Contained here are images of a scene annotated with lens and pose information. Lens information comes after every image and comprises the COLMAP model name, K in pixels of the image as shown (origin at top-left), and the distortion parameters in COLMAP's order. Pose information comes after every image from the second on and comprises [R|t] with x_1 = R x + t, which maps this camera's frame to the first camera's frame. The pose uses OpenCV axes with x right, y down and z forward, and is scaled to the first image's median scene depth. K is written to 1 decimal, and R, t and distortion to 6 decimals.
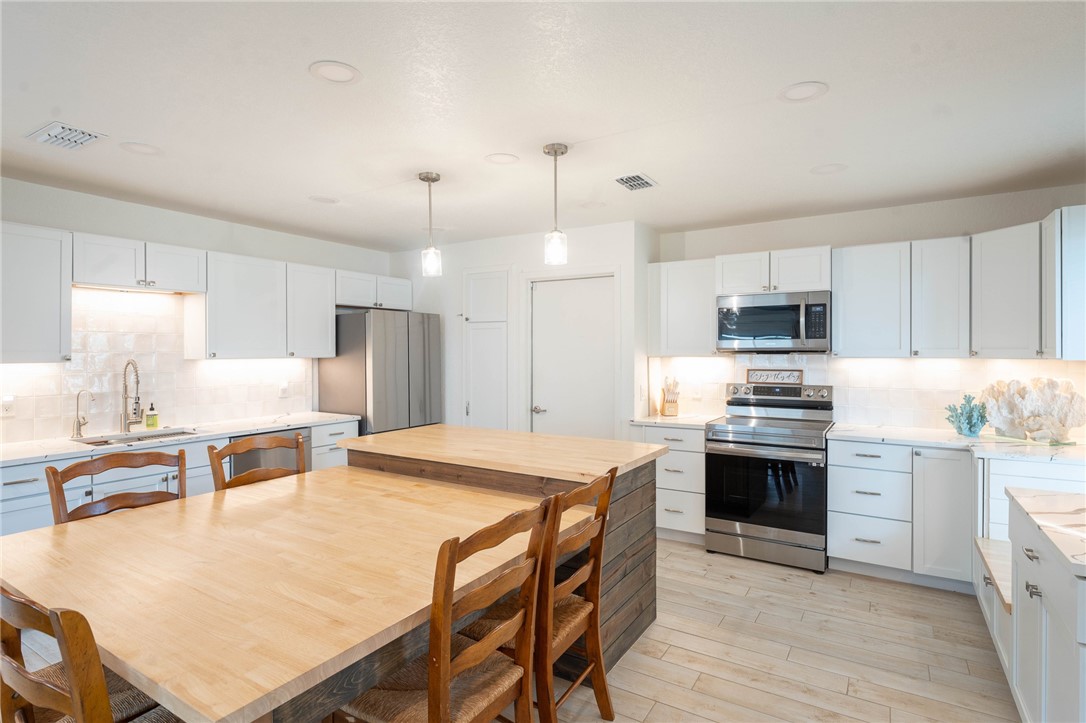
lens RADIAL K [[552.5, 0, 533.3], [0, 552.5, 354.0], [0, 0, 1]] dist [-0.011191, -0.001489]
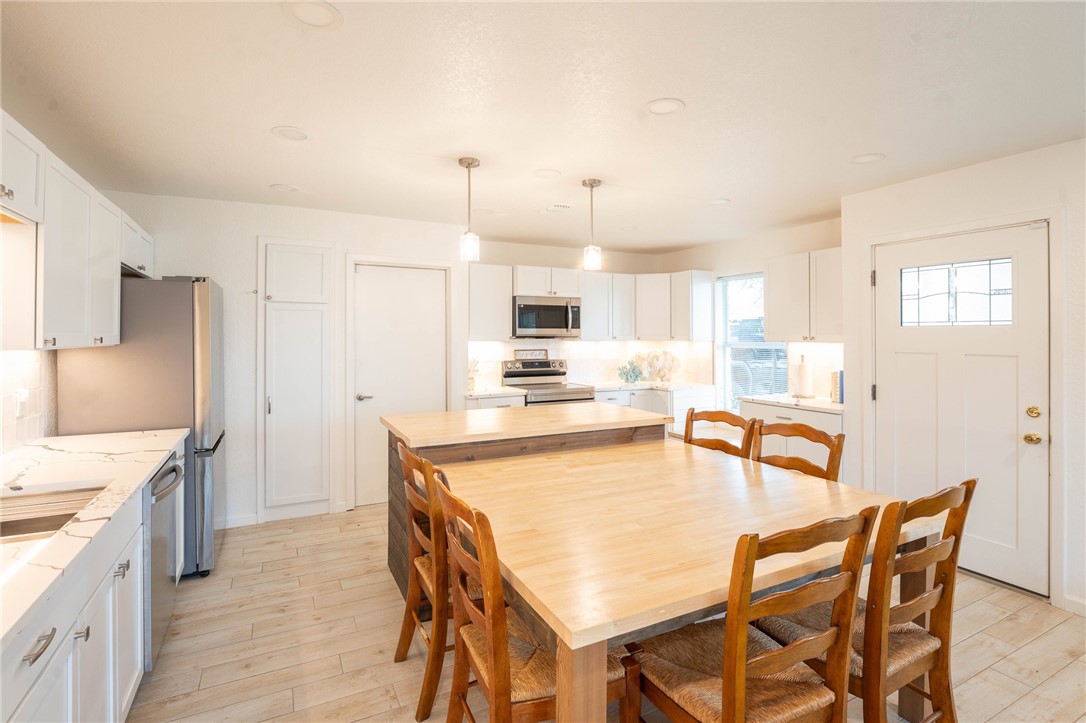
lens RADIAL K [[514.2, 0, 537.6], [0, 514.2, 341.2], [0, 0, 1]] dist [-0.004688, -0.000446]
pose [[0.507339, -0.004303, 0.861736, -0.776644], [0.004040, 0.999988, 0.002615, 0.003459], [-0.861737, 0.002155, 0.507350, 0.359778]]
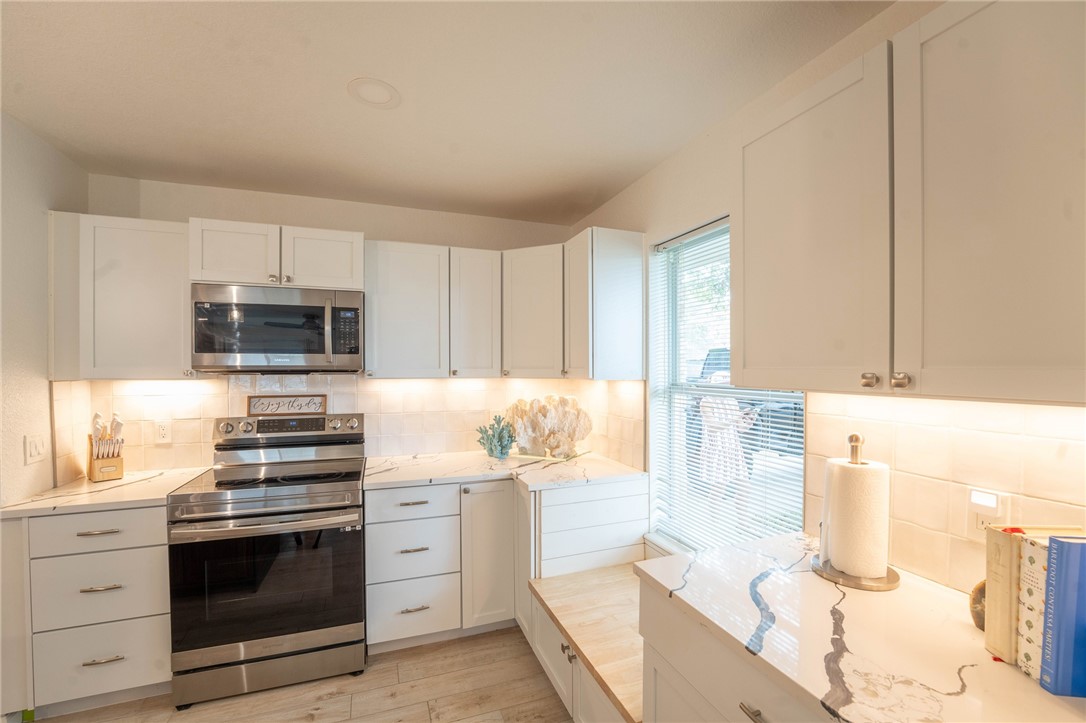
lens RADIAL K [[446.9, 0, 537.9], [0, 446.9, 374.3], [0, 0, 1]] dist [-0.027630, 0.003039]
pose [[0.600348, -0.008242, 0.799696, 0.185657], [0.003243, 0.999964, 0.007871, -0.004098], [-0.799732, -0.002132, 0.600353, 0.426846]]
